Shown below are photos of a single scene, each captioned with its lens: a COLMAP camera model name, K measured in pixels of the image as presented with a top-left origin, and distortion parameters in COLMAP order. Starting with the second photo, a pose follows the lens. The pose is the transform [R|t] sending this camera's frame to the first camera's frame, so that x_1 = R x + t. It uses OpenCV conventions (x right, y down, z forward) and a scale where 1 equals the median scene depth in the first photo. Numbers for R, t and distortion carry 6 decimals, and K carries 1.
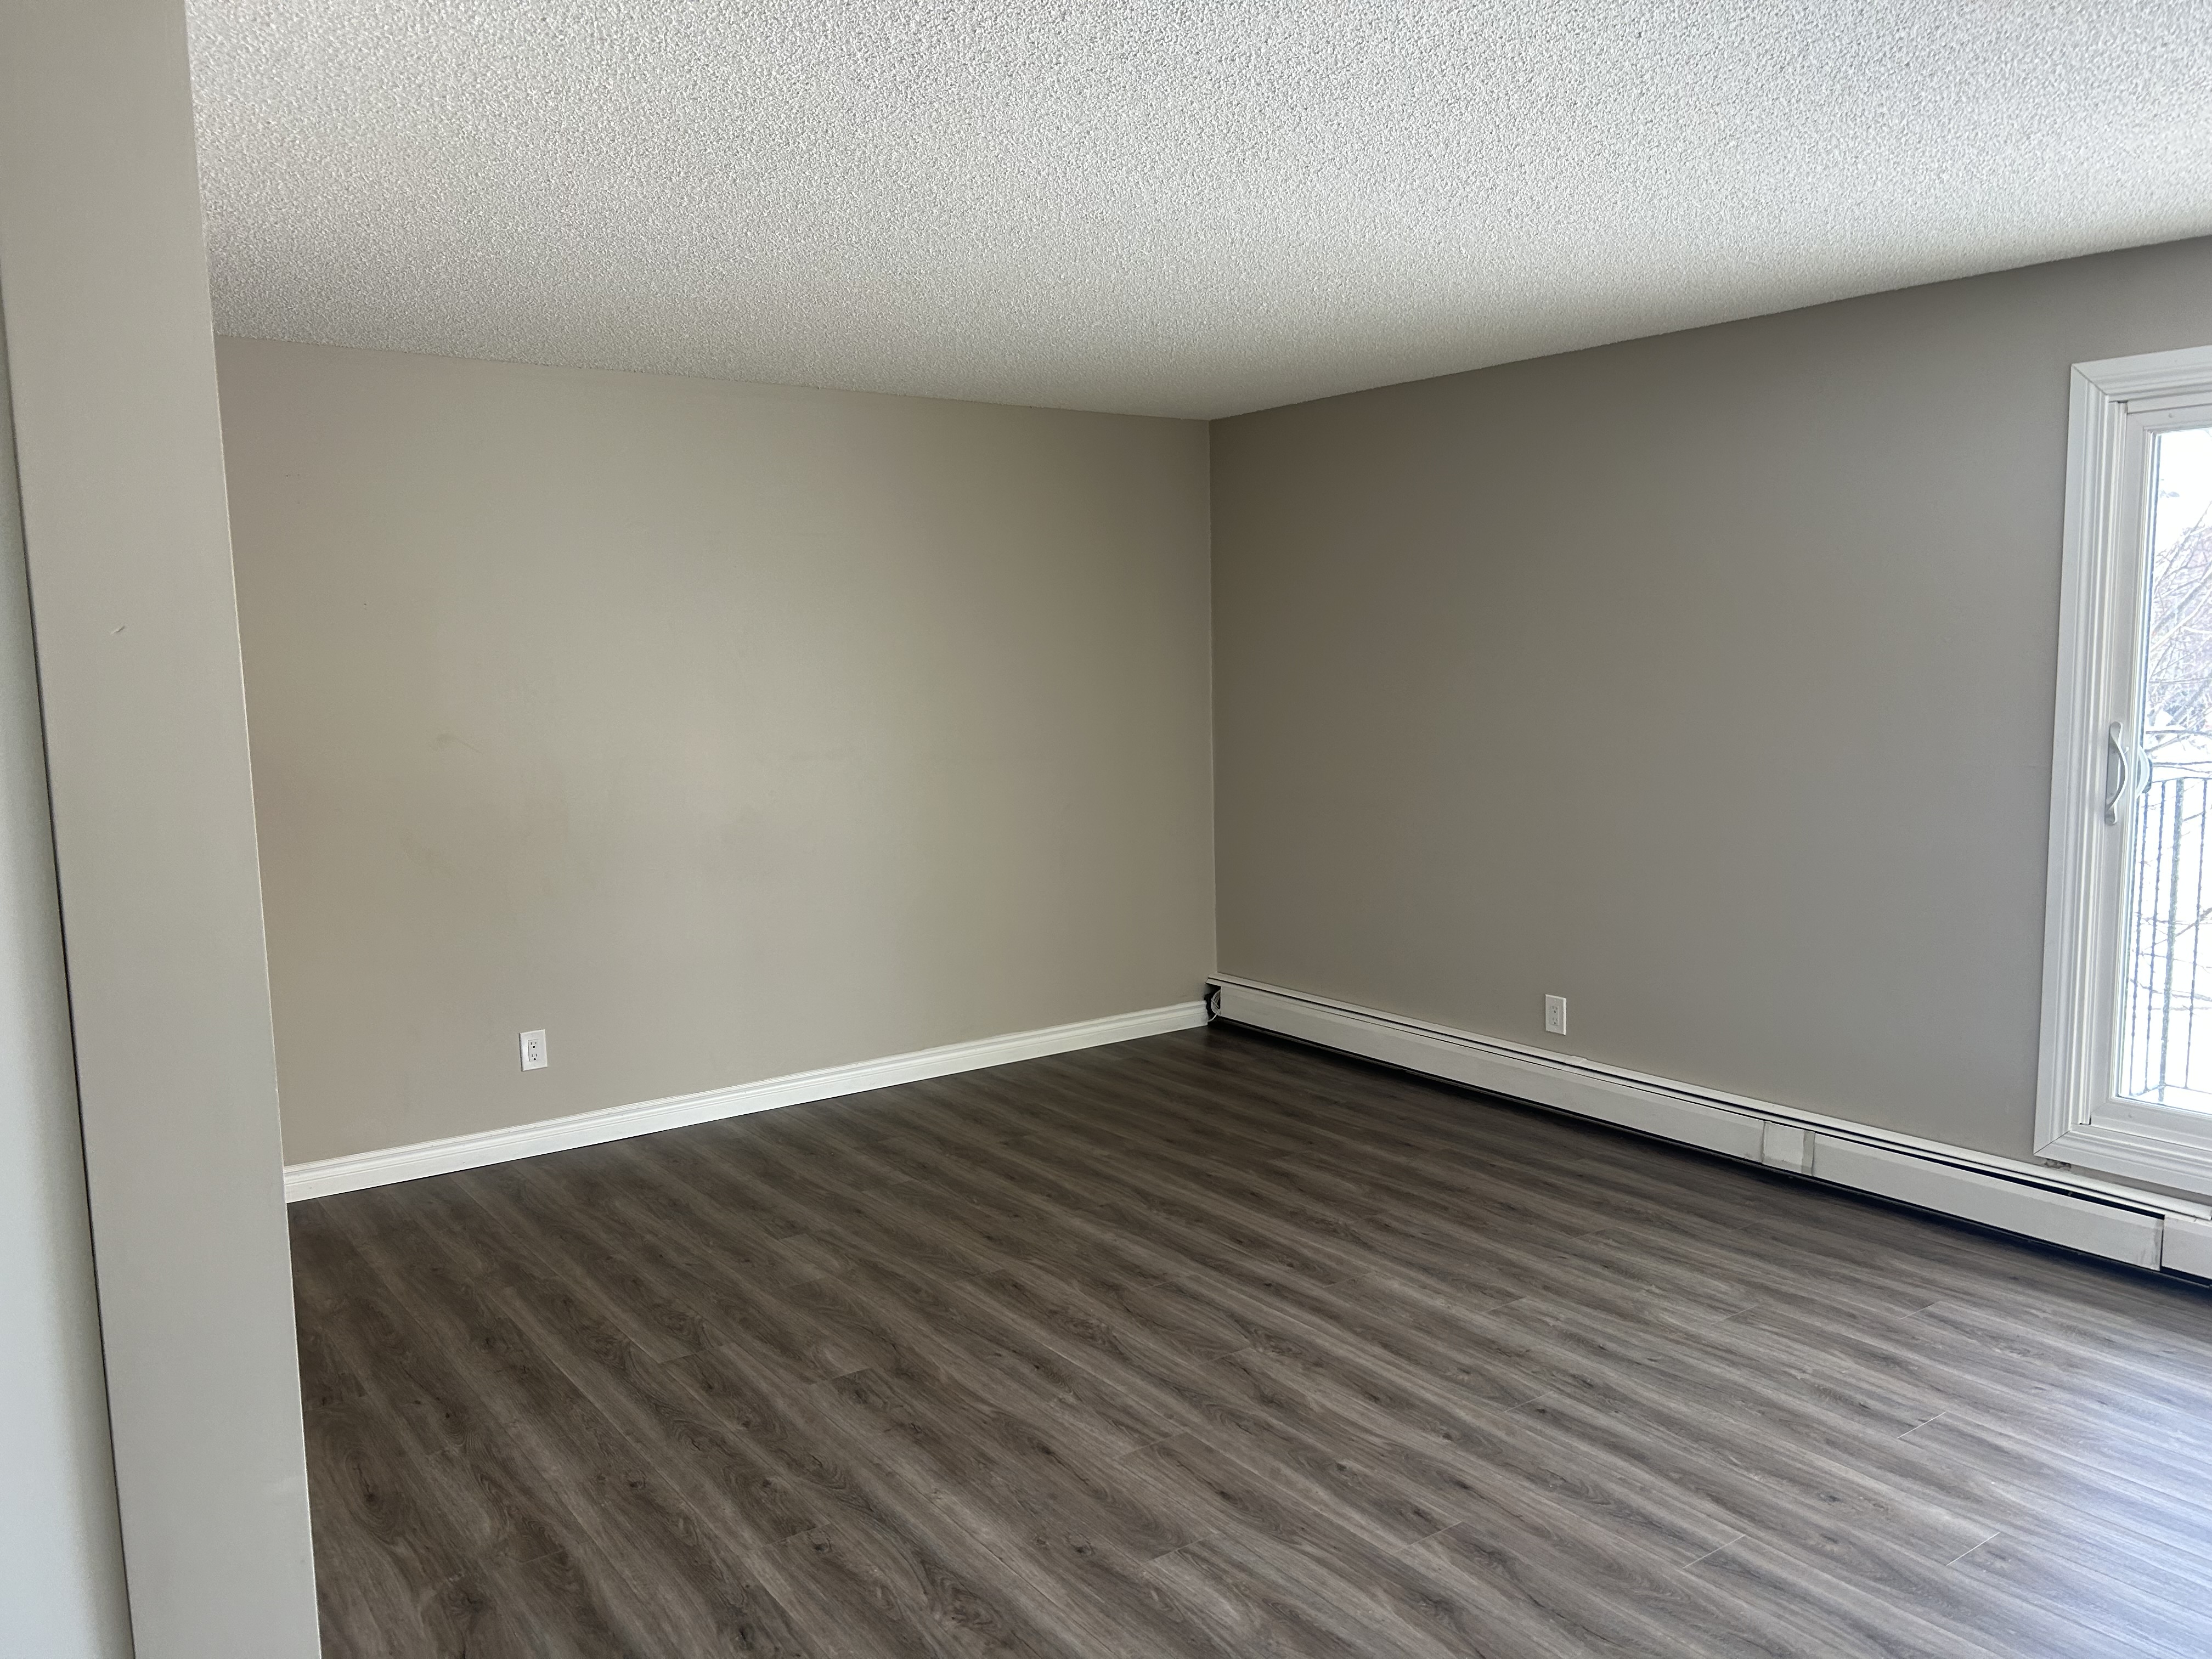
lens RADIAL K [[1661.1, 0, 1096.4], [0, 1661.1, 842.0], [0, 0, 1]] dist [0.039525, -0.049304]
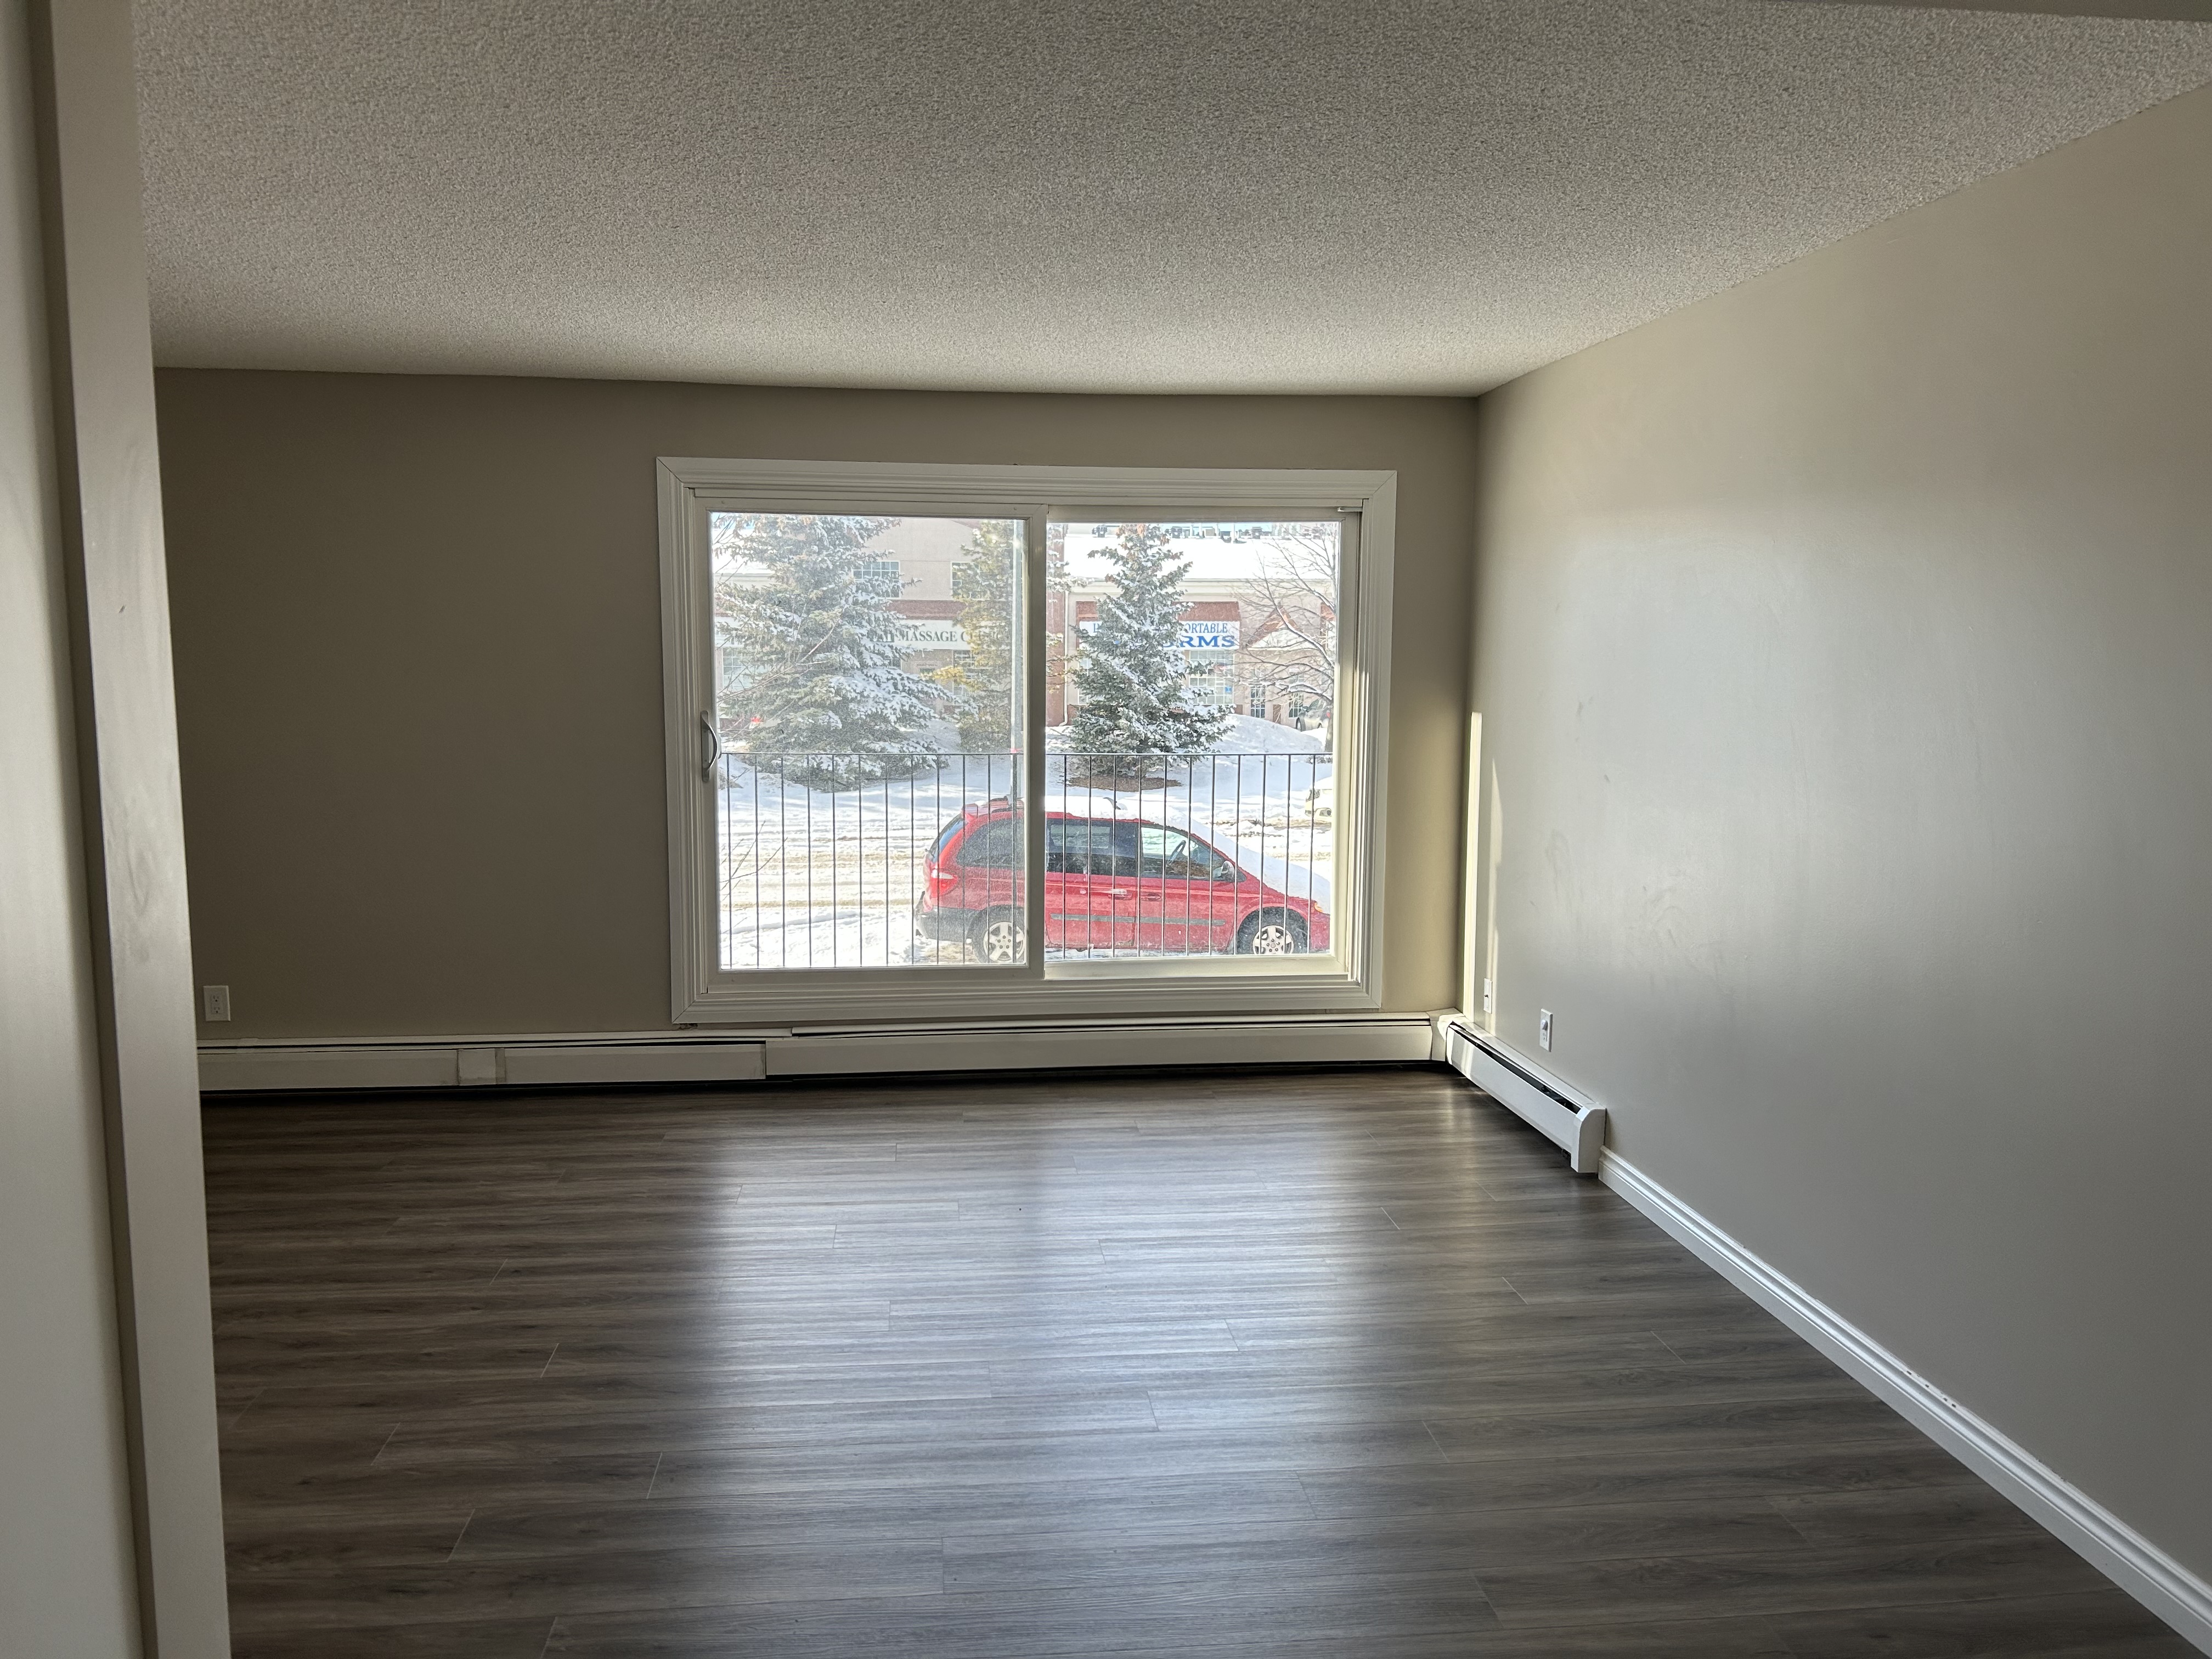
lens RADIAL K [[1661.1, 0, 1096.4], [0, 1661.1, 842.0], [0, 0, 1]] dist [0.039525, -0.049304]
pose [[0.492165, -0.081573, 0.866672, -0.450809], [0.088831, 0.995109, 0.043216, 0.008971], [-0.865958, 0.055717, 0.497003, 0.001723]]
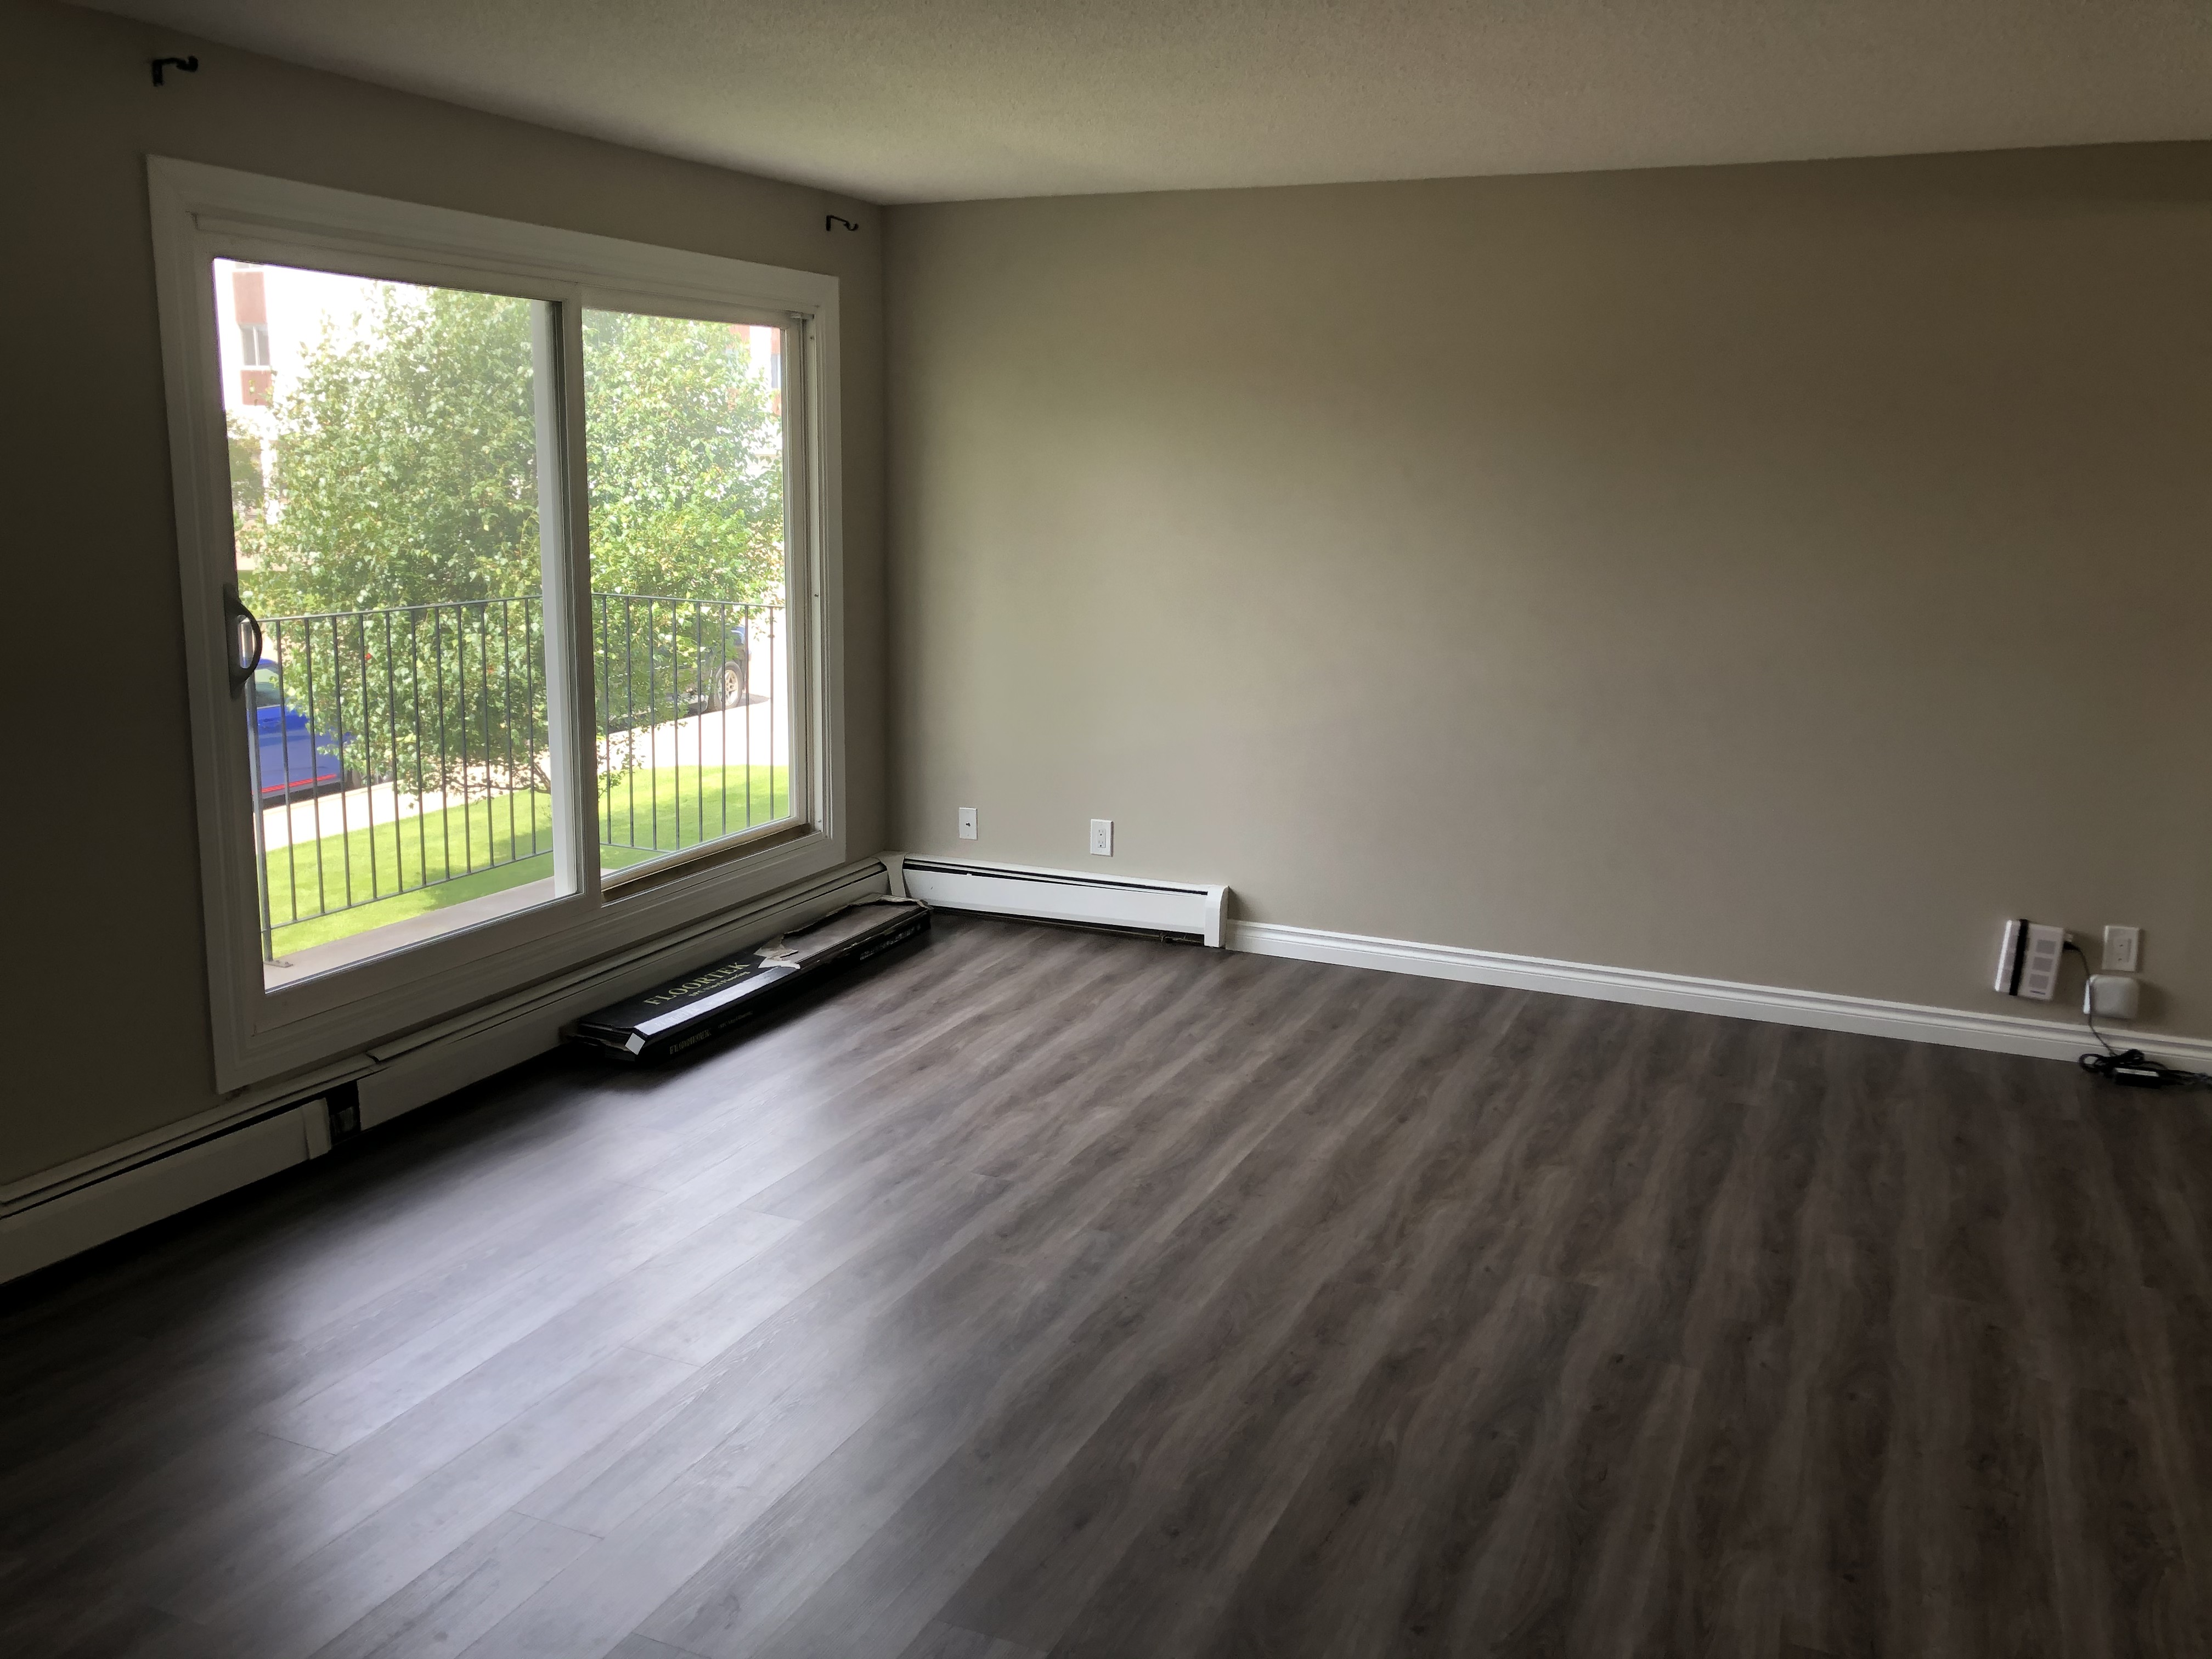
lens RADIAL K [[1830.1, 0, 1098.8], [0, 1830.1, 774.1], [0, 0, 1]] dist [0.033846, 0.000493]
pose [[-0.513005, -0.131908, 0.848190, -0.444420], [0.101389, 0.971894, 0.212468, -0.125993], [-0.852377, 0.194994, -0.485212, 1.038872]]
